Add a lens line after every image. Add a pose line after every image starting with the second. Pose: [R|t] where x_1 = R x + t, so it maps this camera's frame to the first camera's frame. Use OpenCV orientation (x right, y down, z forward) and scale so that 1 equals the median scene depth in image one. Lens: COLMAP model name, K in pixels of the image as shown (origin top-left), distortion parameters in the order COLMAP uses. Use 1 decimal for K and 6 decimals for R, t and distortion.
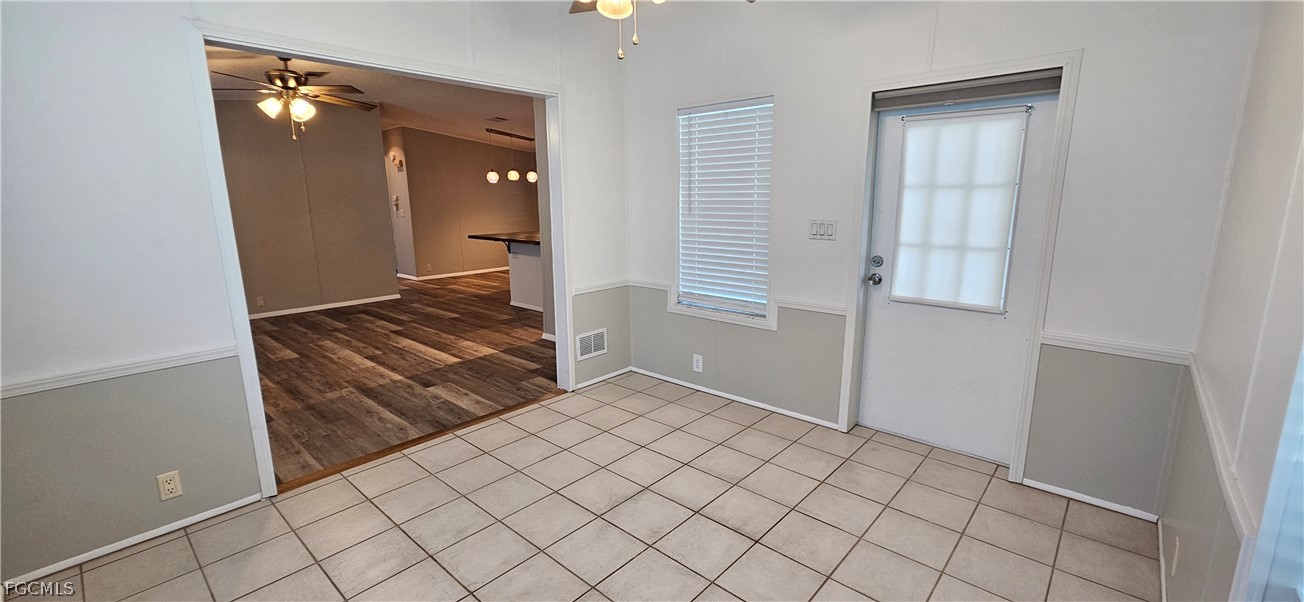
lens RADIAL K [[521.6, 0, 652.5], [0, 521.6, 312.1], [0, 0, 1]] dist [0.000879, 0.000128]
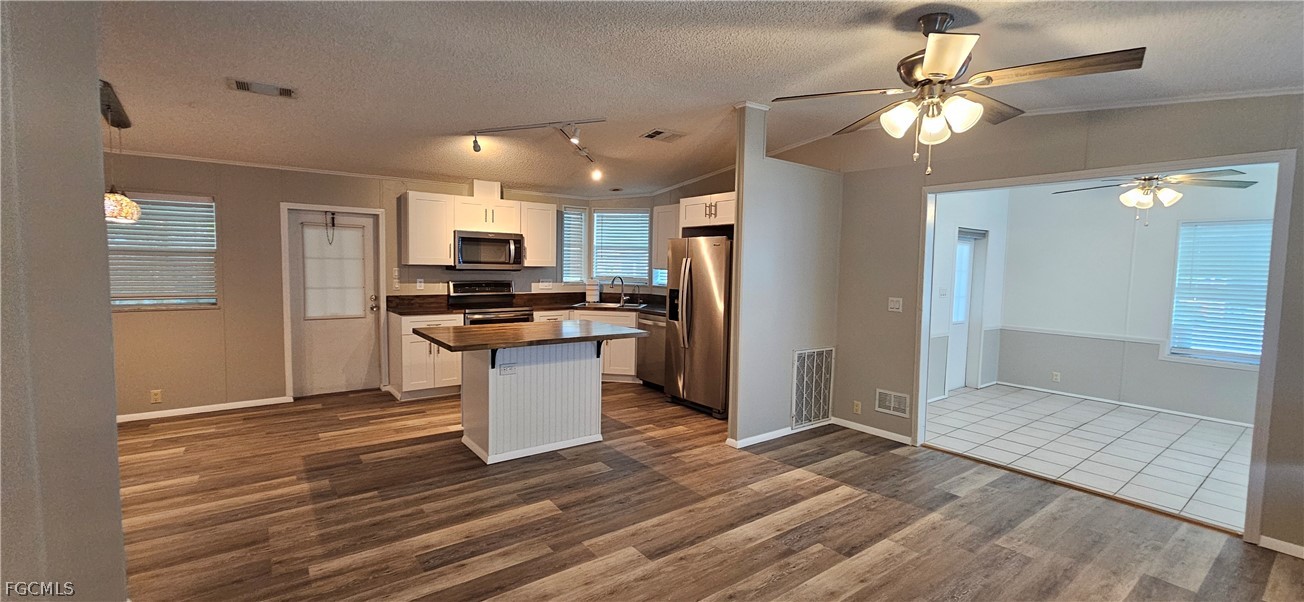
lens RADIAL K [[536.1, 0, 655.8], [0, 536.1, 300.9], [0, 0, 1]] dist [0.000920, 0.000235]
pose [[0.196659, -0.051447, 0.979121, -1.086833], [0.193134, 0.981089, 0.012759, -0.215734], [-0.961262, 0.186593, 0.202877, 0.987593]]
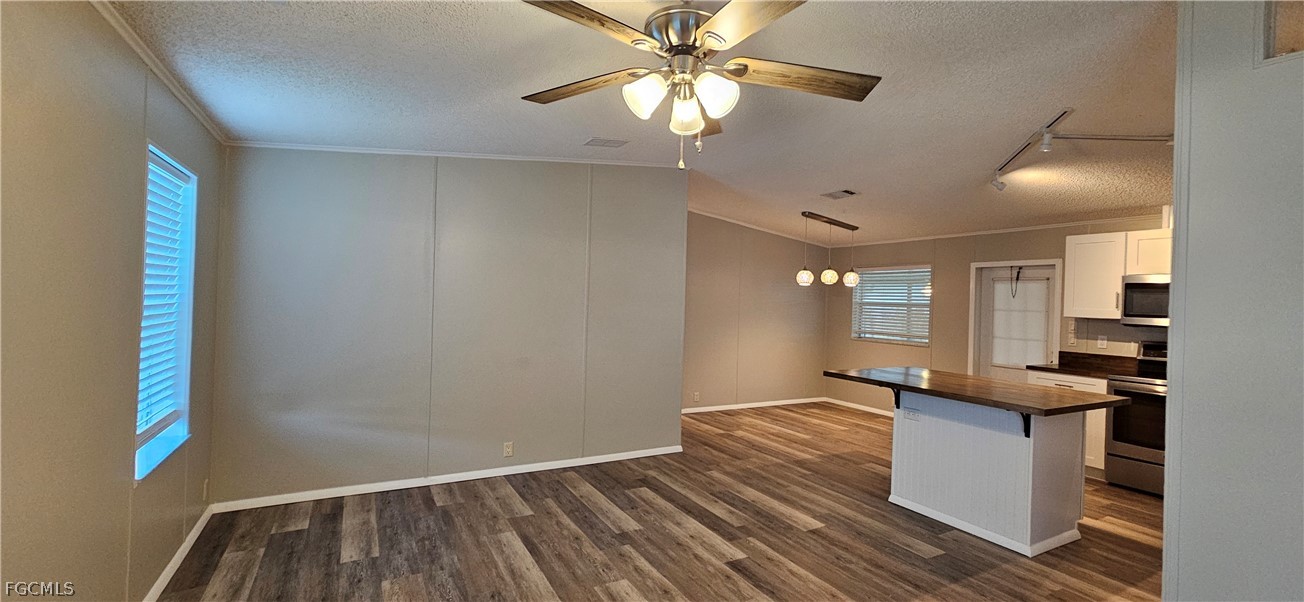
lens RADIAL K [[536.1, 0, 655.8], [0, 536.1, 300.9], [0, 0, 1]] dist [0.000920, 0.000235]
pose [[0.944476, 0.046685, -0.325248, -0.472820], [-0.117437, 0.972435, -0.201441, -0.109633], [0.306878, 0.228452, 0.923924, 0.513014]]
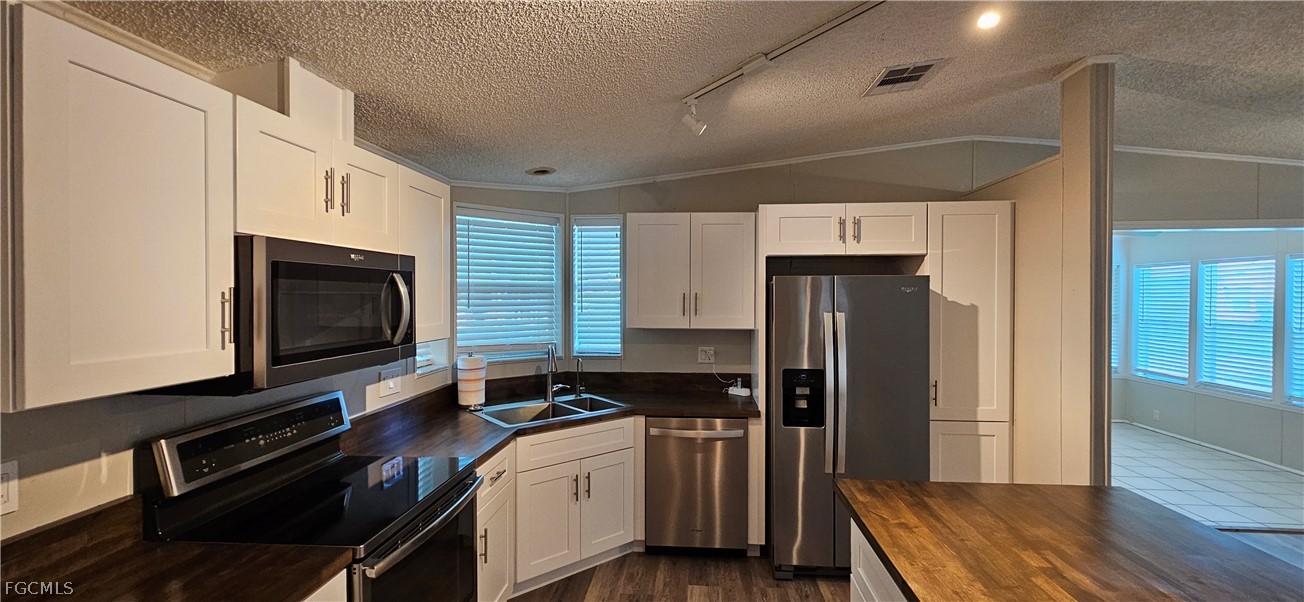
lens RADIAL K [[536.1, 0, 655.8], [0, 536.1, 300.9], [0, 0, 1]] dist [0.000920, 0.000235]
pose [[-0.603793, 0.002140, 0.797138, -0.372040], [0.182362, 0.973848, 0.135515, -0.403759], [-0.776002, 0.227190, -0.588393, 1.635366]]
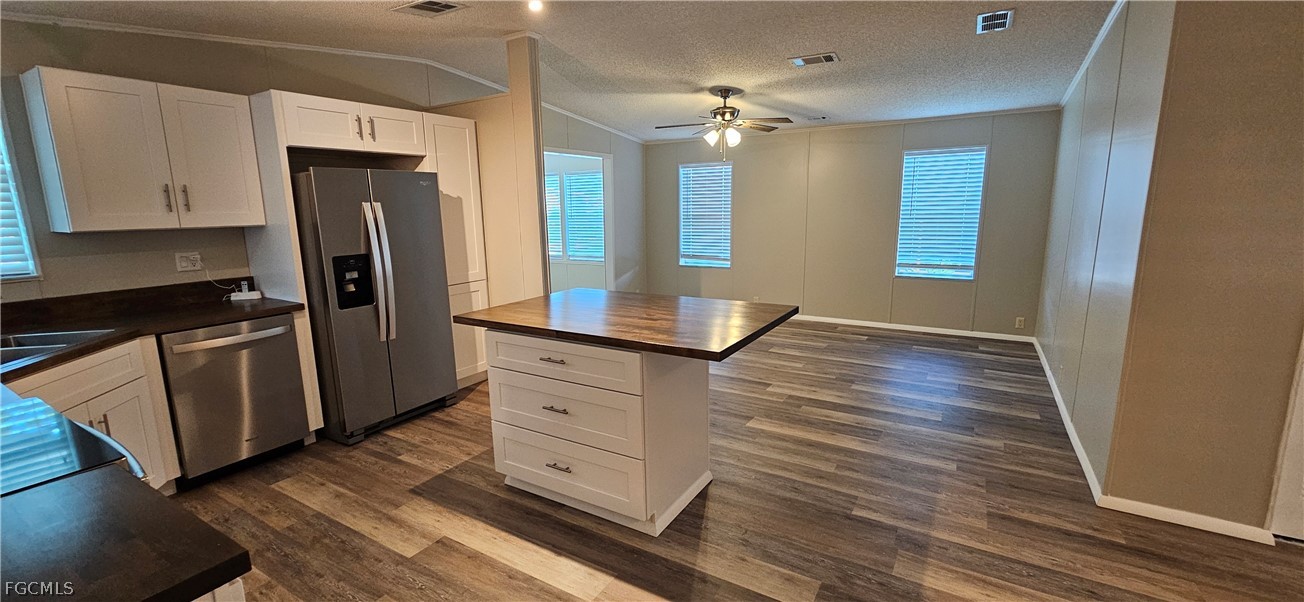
lens RADIAL K [[536.1, 0, 655.8], [0, 536.1, 300.9], [0, 0, 1]] dist [0.000920, 0.000235]
pose [[-0.981412, 0.063513, -0.181098, -0.237573], [-0.012249, 0.920993, 0.389386, -0.427896], [0.191521, 0.384367, -0.903096, 1.862172]]
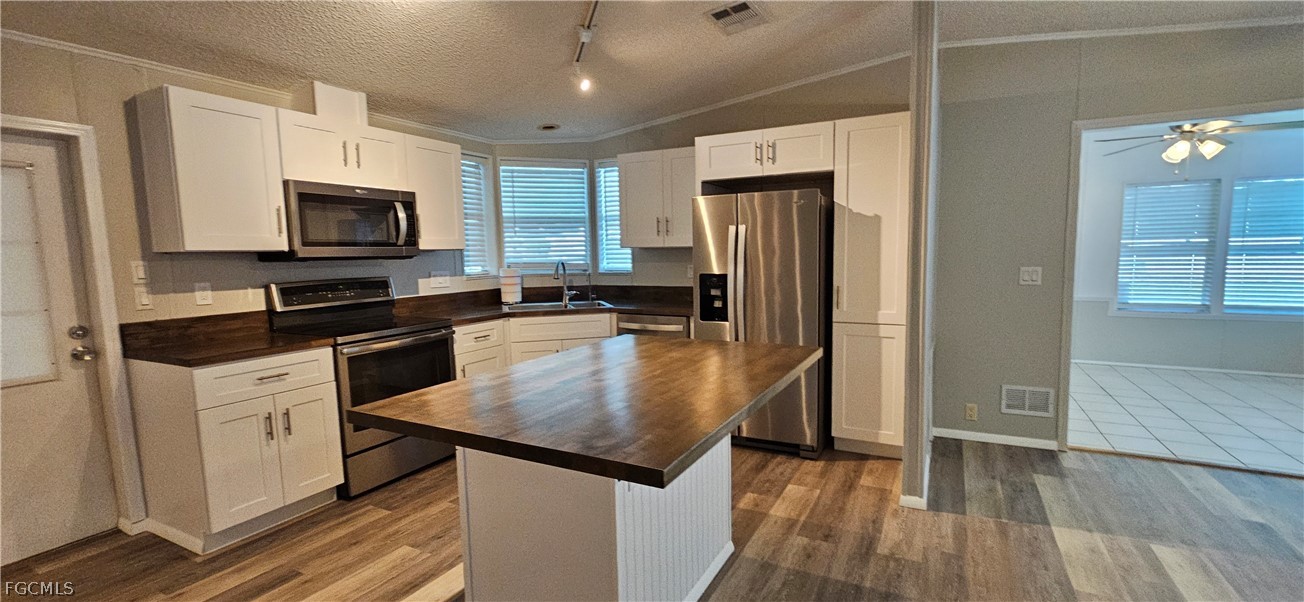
lens RADIAL K [[546.3, 0, 666.6], [0, 546.3, 308.0], [0, 0, 1]] dist [0.001452, 0.000096]
pose [[-0.249402, -0.085459, 0.964622, -0.695010], [0.232318, 0.961730, 0.145268, -0.295314], [-0.940121, 0.260329, -0.220003, 1.405357]]
